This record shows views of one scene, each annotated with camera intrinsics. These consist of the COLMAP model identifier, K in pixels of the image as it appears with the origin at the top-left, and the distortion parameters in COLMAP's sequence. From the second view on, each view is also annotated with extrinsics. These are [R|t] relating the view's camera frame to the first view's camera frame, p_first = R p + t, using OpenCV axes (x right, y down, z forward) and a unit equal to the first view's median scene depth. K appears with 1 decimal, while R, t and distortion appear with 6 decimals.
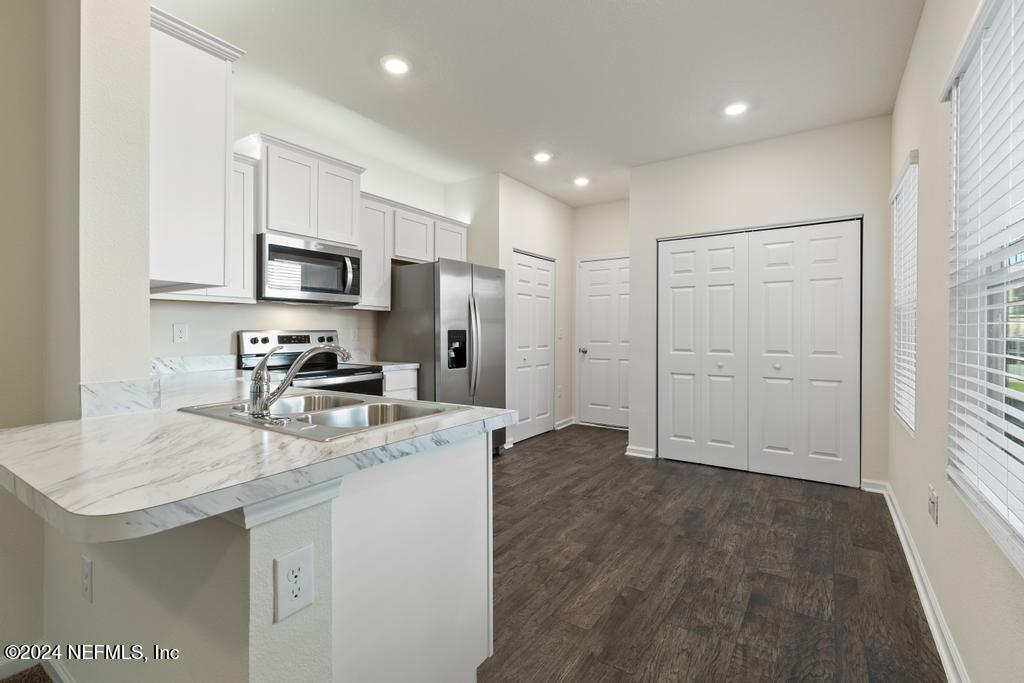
lens RADIAL K [[459.1, 0, 508.5], [0, 459.1, 335.8], [0, 0, 1]] dist [0.000817, 0.000103]
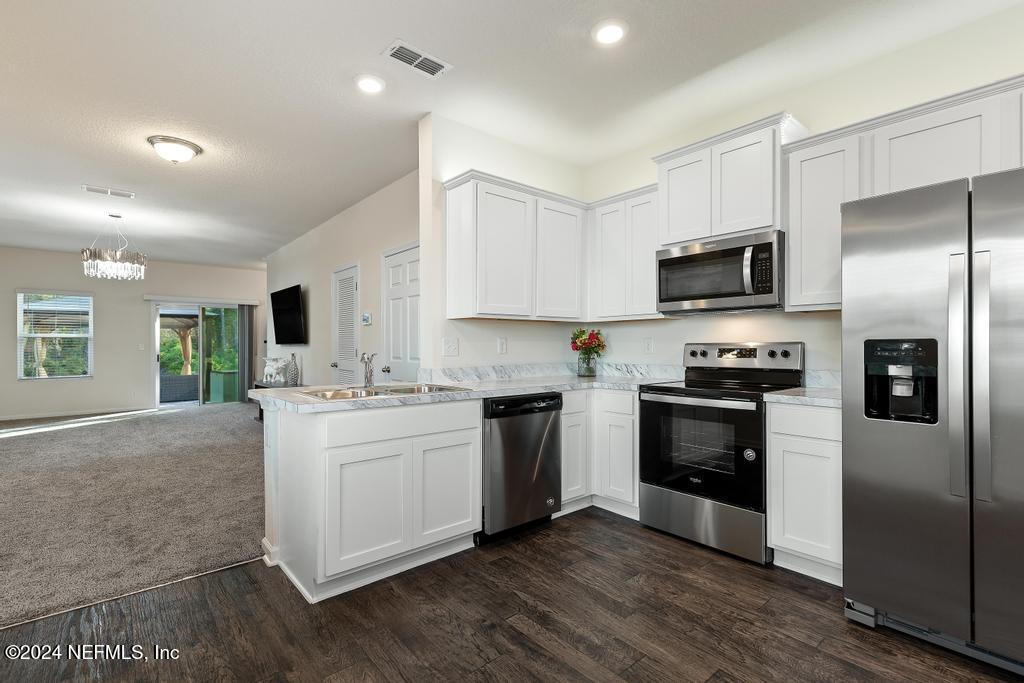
lens RADIAL K [[471.2, 0, 507.6], [0, 471.2, 345.5], [0, 0, 1]] dist [-0.001763, -0.000321]
pose [[-0.257735, -0.005424, -0.966200, 0.703641], [-0.013355, 0.999909, -0.002050, 0.001278], [0.966123, 0.012375, -0.257784, 1.116706]]
